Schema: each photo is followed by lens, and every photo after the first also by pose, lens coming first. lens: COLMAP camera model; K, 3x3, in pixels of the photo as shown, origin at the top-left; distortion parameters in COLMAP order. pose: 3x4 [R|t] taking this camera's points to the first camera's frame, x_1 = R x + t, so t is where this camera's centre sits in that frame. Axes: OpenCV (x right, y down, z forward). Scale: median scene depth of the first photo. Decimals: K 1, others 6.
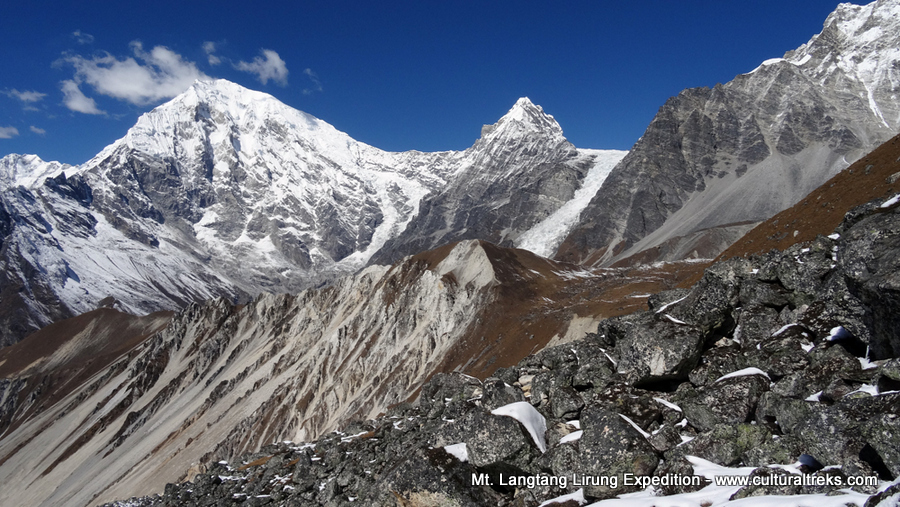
lens RADIAL K [[646.2, 0, 451.3], [0, 646.2, 259.5], [0, 0, 1]] dist [0.002734, -0.000067]
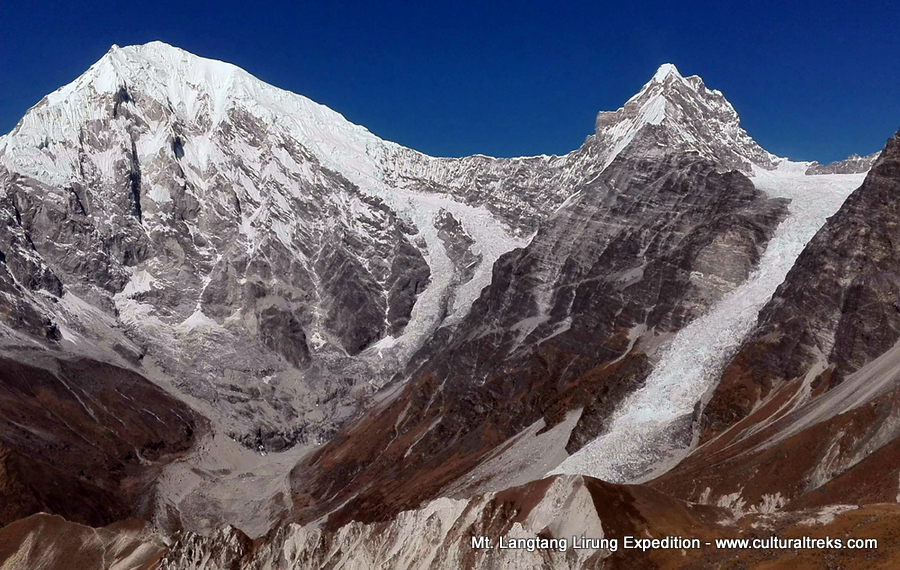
lens RADIAL K [[1179.1, 0, 450.9], [0, 1179.1, 243.2], [0, 0, 1]] dist [0.130446, 0.000000]
pose [[0.996551, -0.018888, -0.080804, 0.001106], [0.014687, 0.998525, -0.052272, -0.042945], [0.081672, 0.050905, 0.995358, -0.076478]]
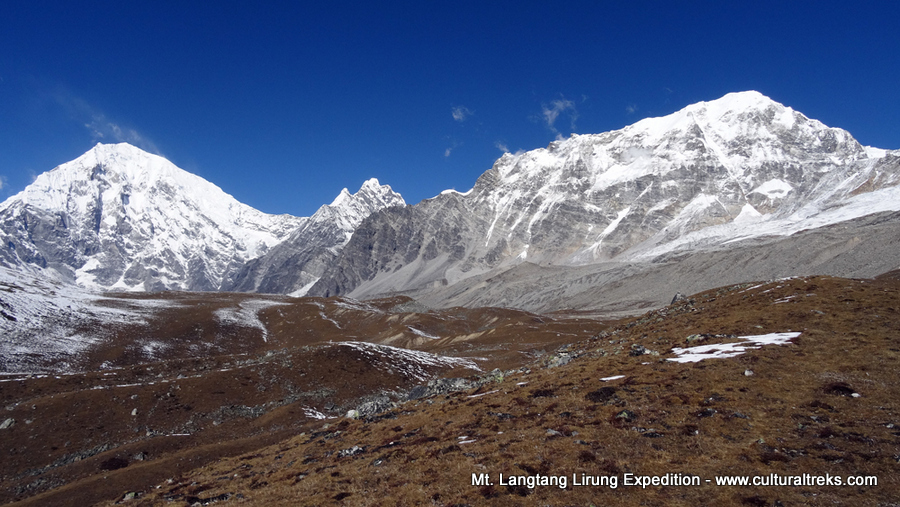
lens RADIAL K [[646.2, 0, 449.7], [0, 646.2, 260.2], [0, 0, 1]] dist [0.002734, -0.000067]
pose [[0.996701, 0.054768, 0.059902, 0.217836], [-0.050665, 0.996399, -0.067987, -0.027912], [-0.063409, 0.064728, 0.995886, -0.224839]]
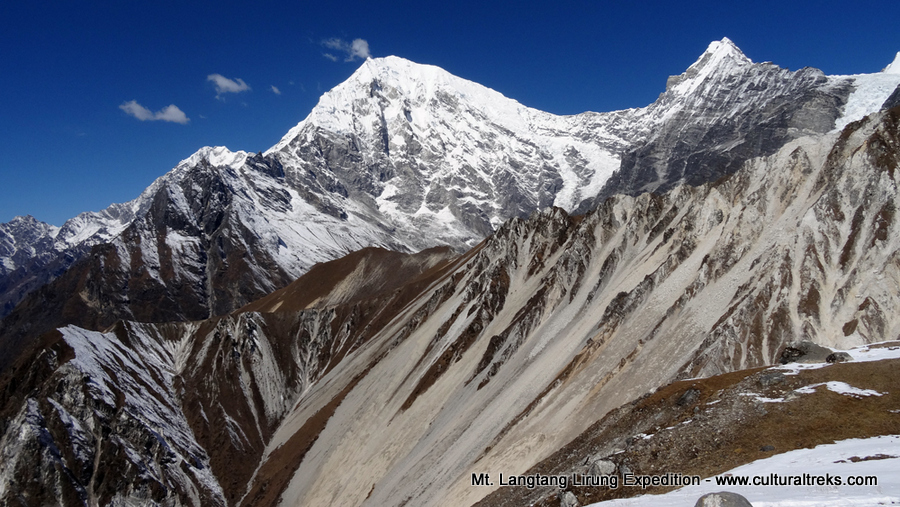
lens RADIAL K [[646.2, 0, 451.7], [0, 646.2, 254.4], [0, 0, 1]] dist [0.002734, -0.000067]
pose [[0.975659, -0.028925, -0.217376, -0.069761], [0.033118, 0.999329, 0.015672, 0.023037], [0.216776, -0.022490, 0.975962, 0.041127]]
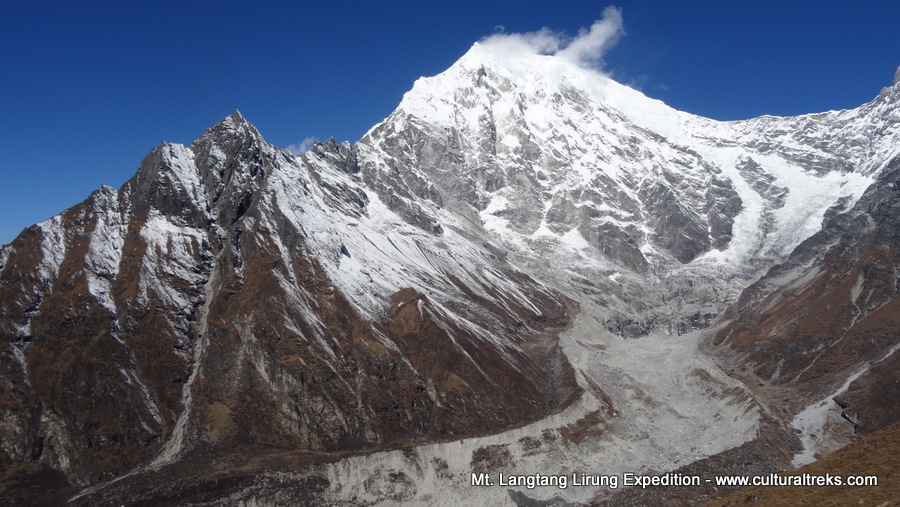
lens RADIAL K [[646.2, 0, 451.8], [0, 646.2, 252.1], [0, 0, 1]] dist [0.002734, -0.000067]
pose [[0.945264, 0.010933, -0.326124, -0.193575], [-0.029512, 0.998207, -0.052075, 0.034550], [0.324969, 0.058849, 0.943892, 0.297970]]
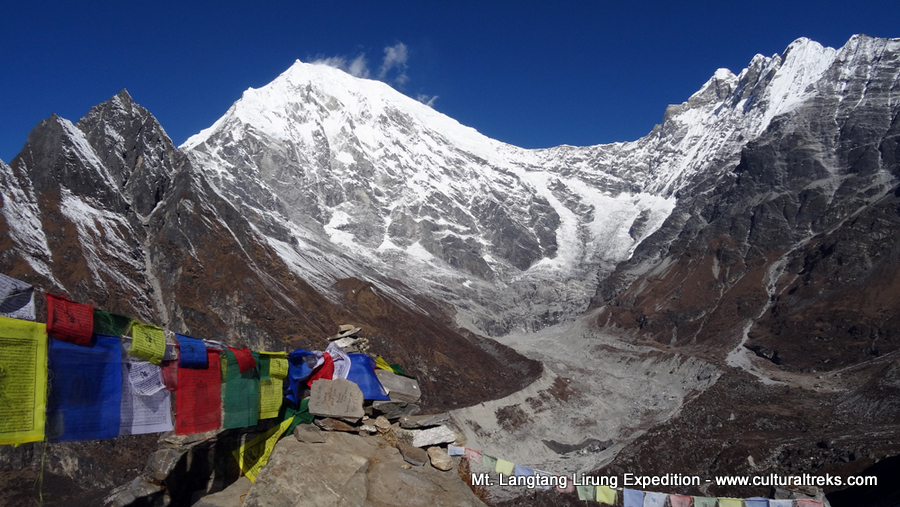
lens RADIAL K [[646.2, 0, 450.9], [0, 646.2, 255.2], [0, 0, 1]] dist [0.002734, -0.000067]
pose [[0.999390, -0.019270, 0.029140, -0.290425], [0.022204, 0.994333, -0.103968, 0.062499], [-0.026971, 0.104552, 0.994154, 0.279383]]
